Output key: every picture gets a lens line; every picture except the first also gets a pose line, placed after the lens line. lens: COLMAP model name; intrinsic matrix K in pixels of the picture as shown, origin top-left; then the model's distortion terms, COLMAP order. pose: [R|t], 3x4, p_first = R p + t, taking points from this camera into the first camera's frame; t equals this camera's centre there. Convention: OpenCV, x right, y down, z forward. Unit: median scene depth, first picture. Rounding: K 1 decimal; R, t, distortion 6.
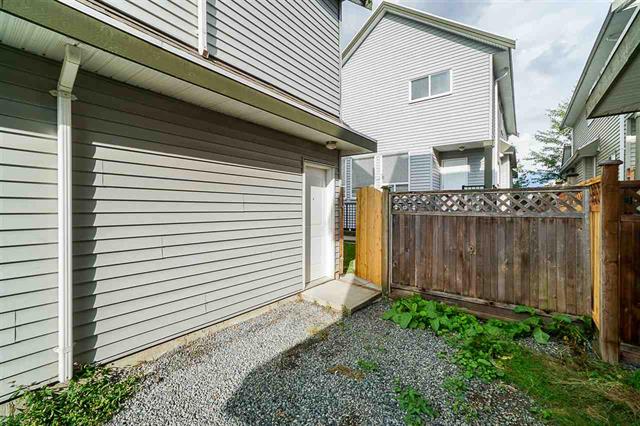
lens RADIAL K [[279.1, 0, 325.3], [0, 279.1, 211.1], [0, 0, 1]] dist [0.000934, 0.000910]
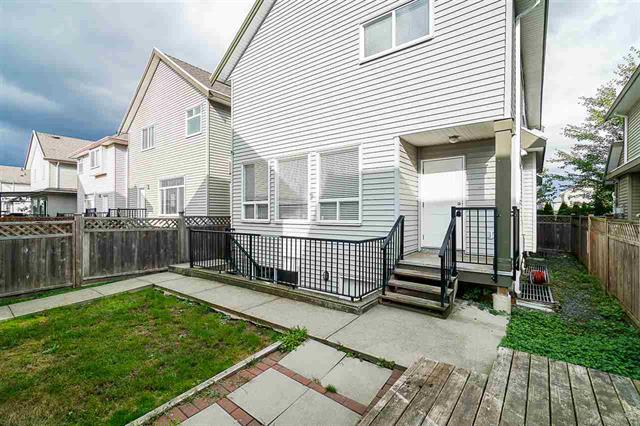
lens RADIAL K [[279.1, 0, 313.7], [0, 279.1, 211.3], [0, 0, 1]] dist [0.000934, 0.000910]
pose [[0.997956, 0.011670, -0.062828, 0.184646], [-0.012092, 0.999907, -0.006344, -0.054798], [0.062748, 0.007091, 0.998004, 0.318336]]
